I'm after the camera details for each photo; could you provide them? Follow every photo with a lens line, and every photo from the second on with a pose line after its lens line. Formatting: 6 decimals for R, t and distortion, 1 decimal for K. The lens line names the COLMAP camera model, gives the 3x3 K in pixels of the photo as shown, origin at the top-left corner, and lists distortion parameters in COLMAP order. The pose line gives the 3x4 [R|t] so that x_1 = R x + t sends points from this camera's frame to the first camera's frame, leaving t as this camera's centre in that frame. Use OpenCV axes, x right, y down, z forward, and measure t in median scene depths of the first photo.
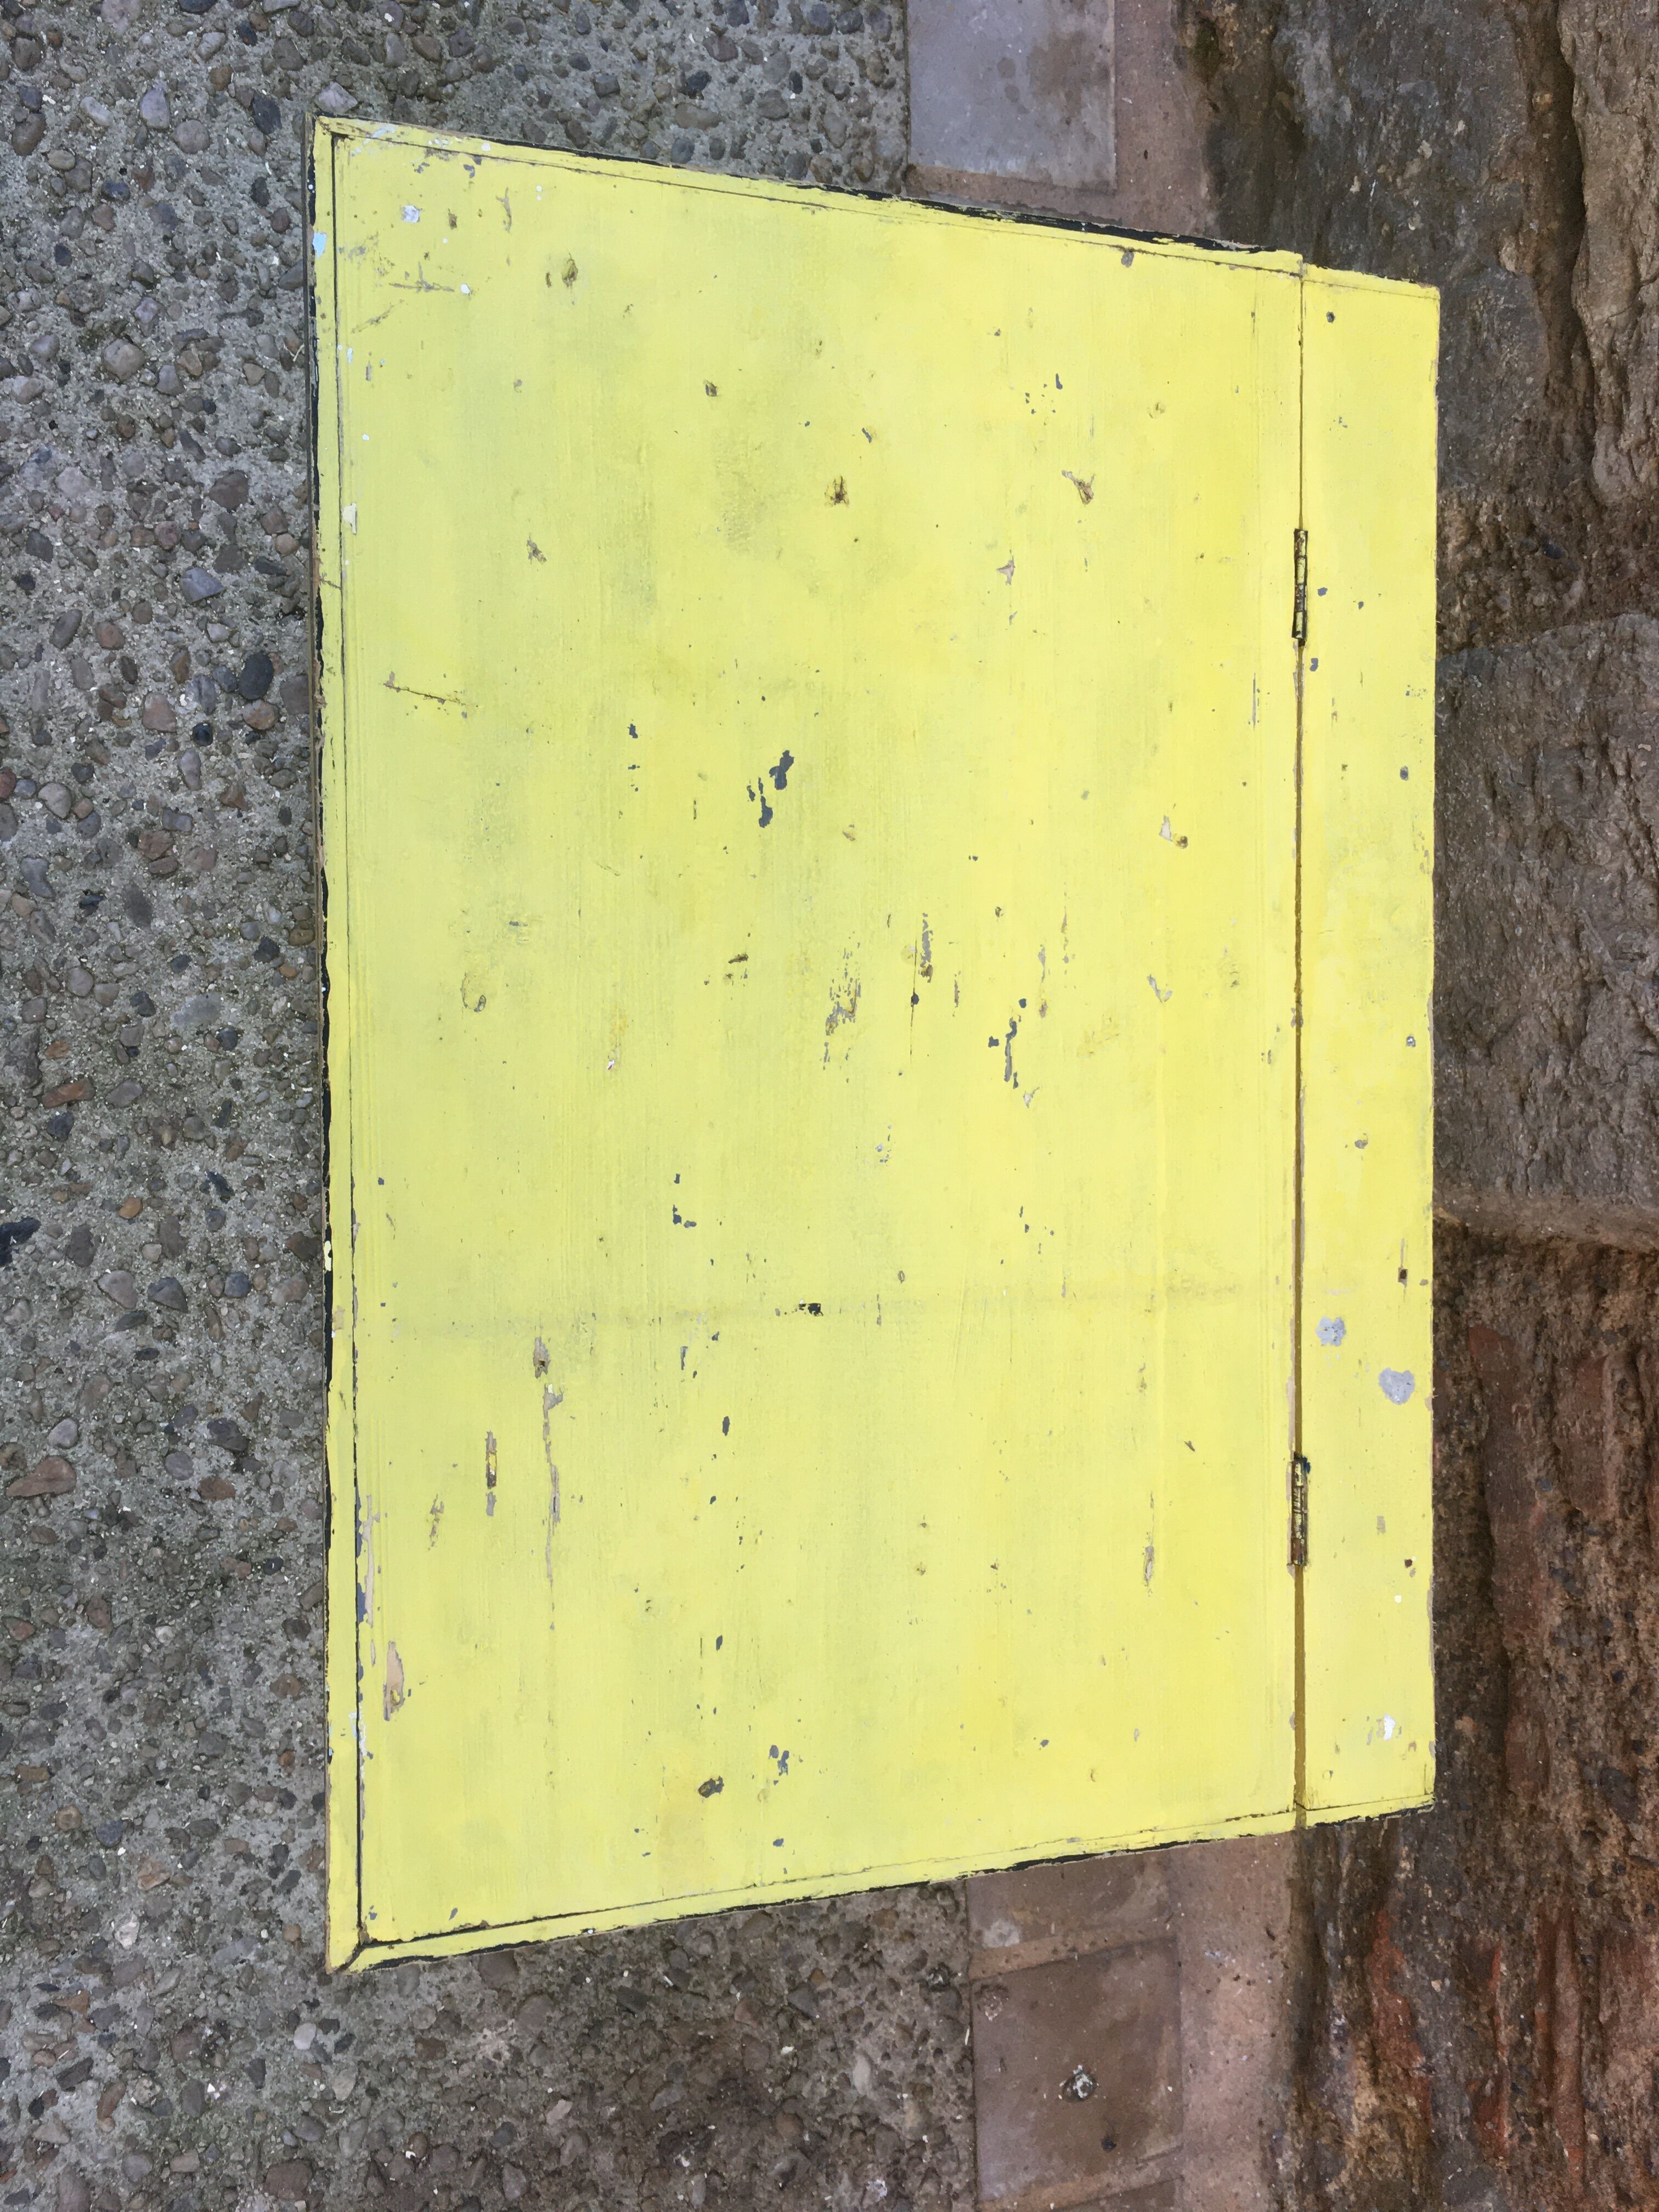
lens RADIAL K [[1906.2, 0, 817.8], [0, 1906.2, 1098.5], [0, 0, 1]] dist [0.079456, -0.128297]
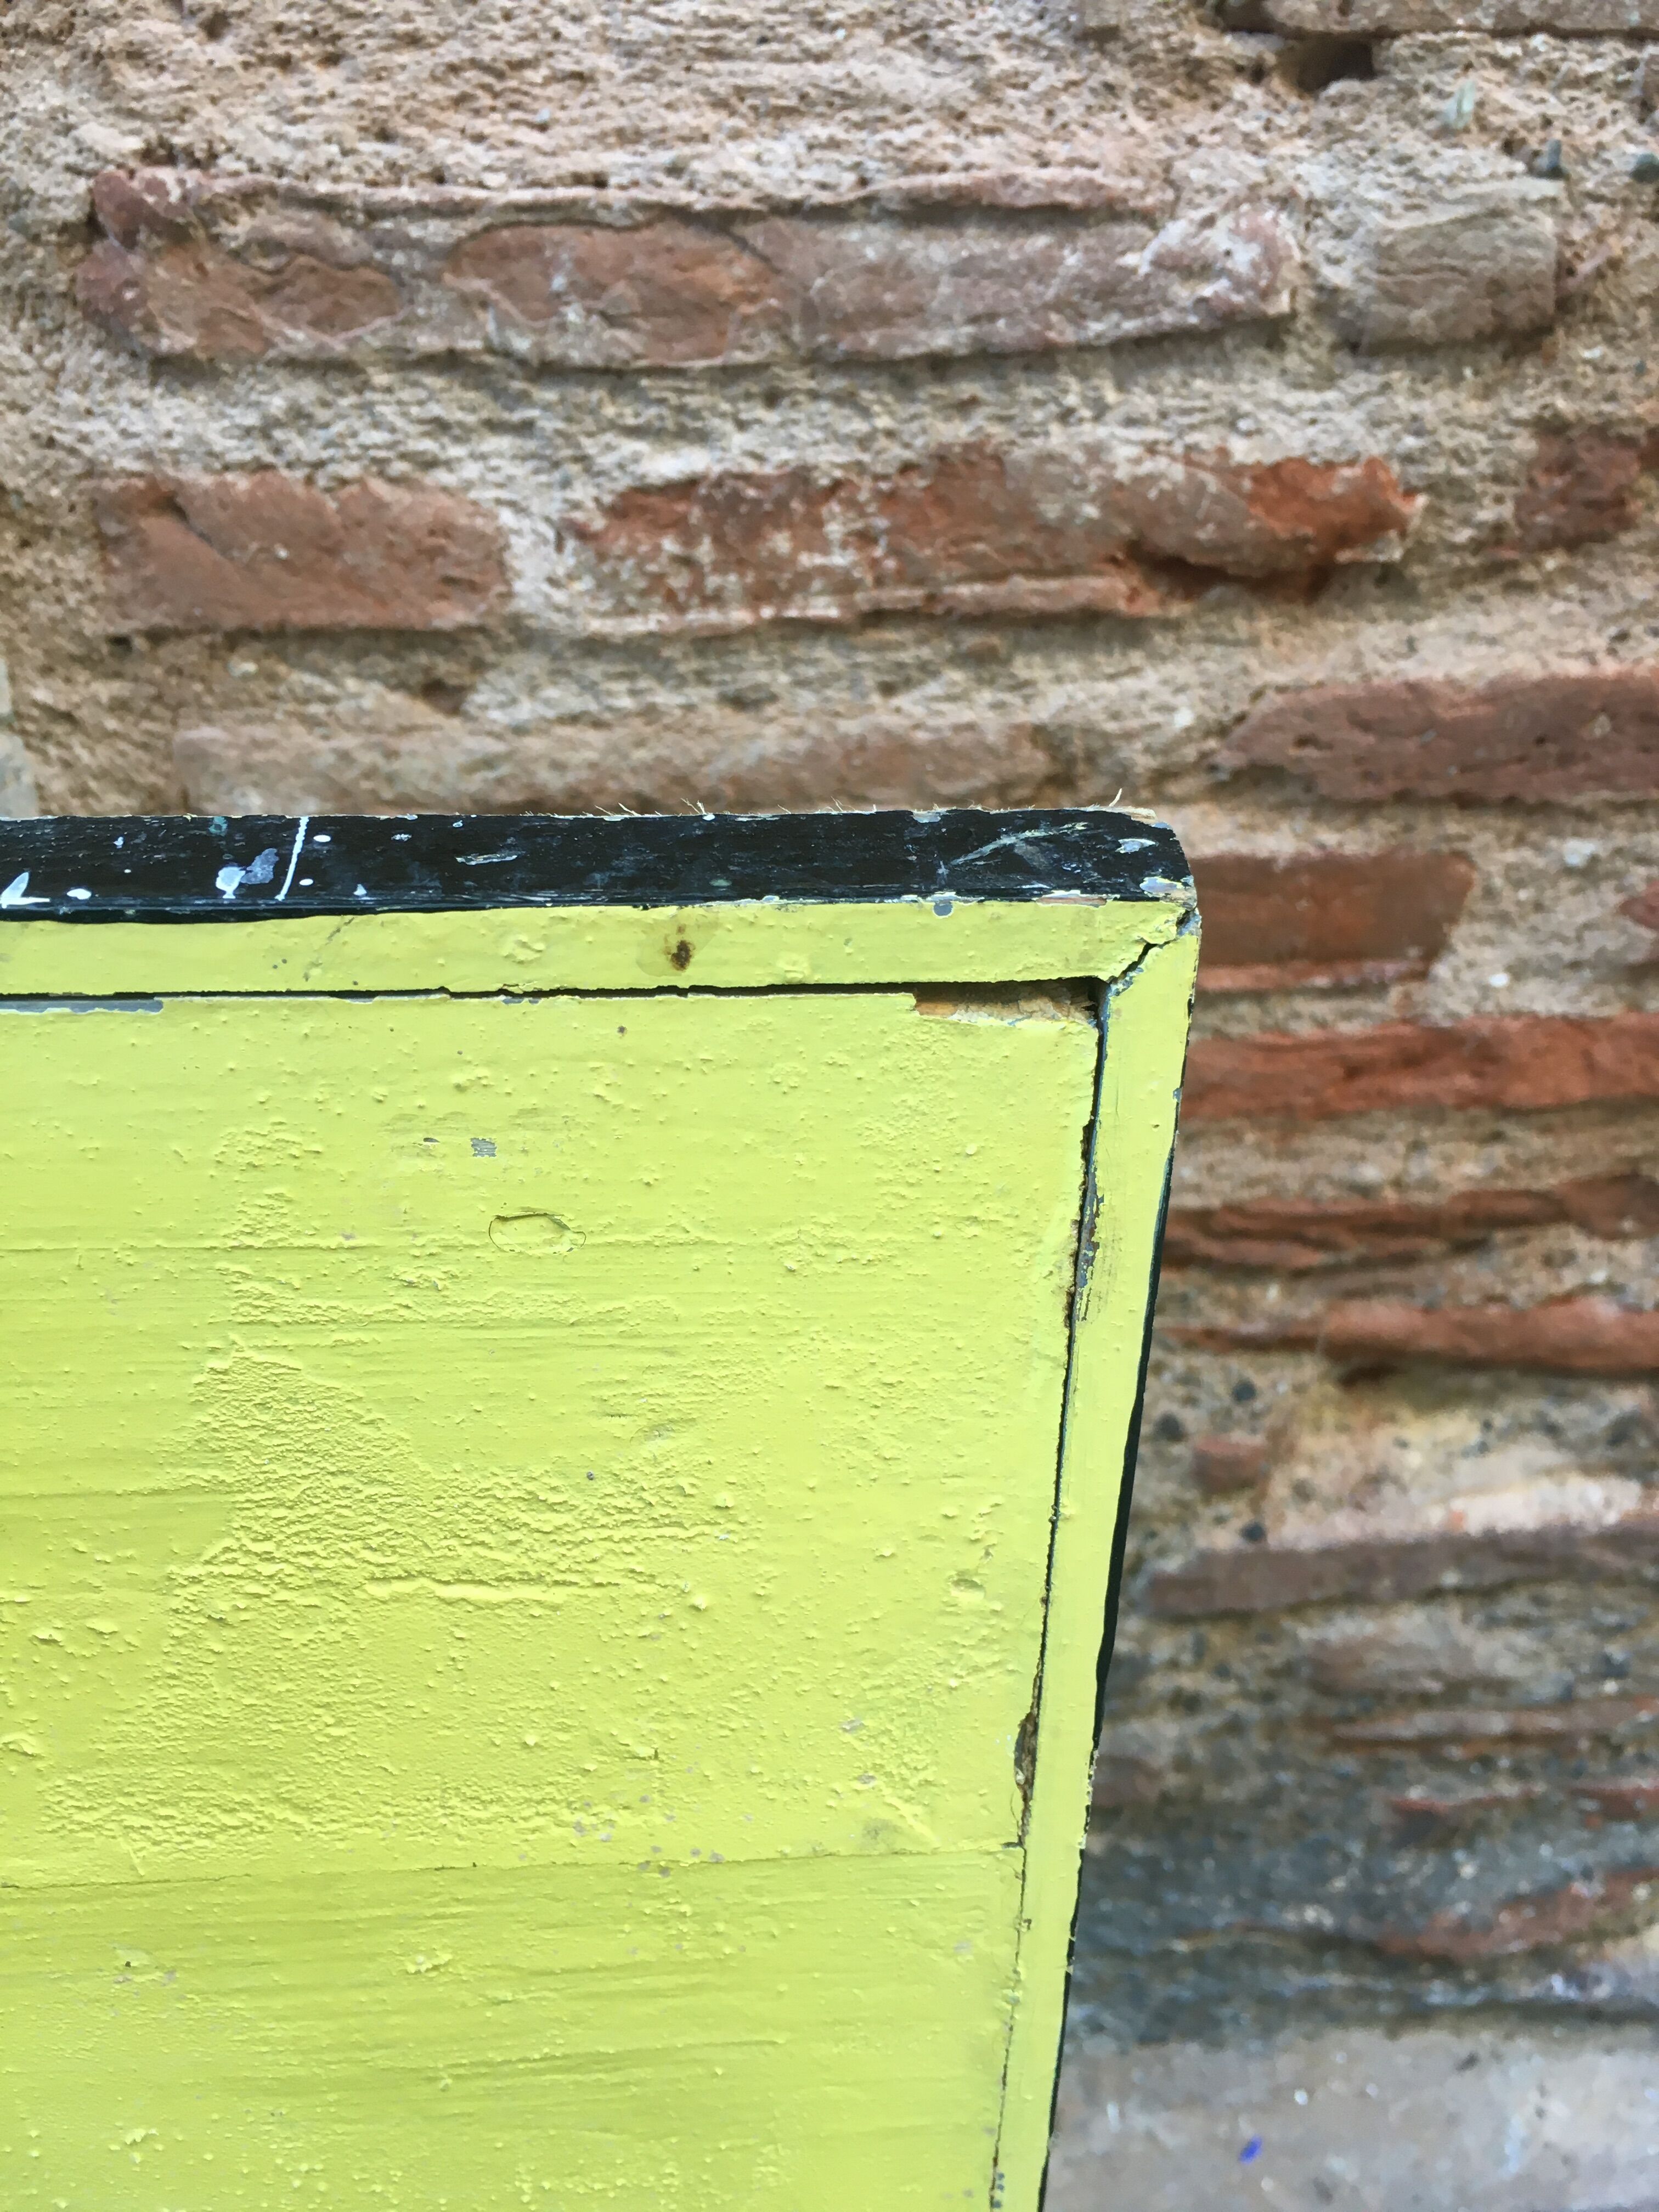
lens RADIAL K [[1906.2, 0, 810.3], [0, 1906.2, 1031.4], [0, 0, 1]] dist [0.079456, -0.128297]
pose [[-0.033082, -0.853630, 0.519827, 0.248292], [0.999392, -0.022513, 0.026632, 0.229085], [-0.011031, 0.520392, 0.853856, 0.267833]]
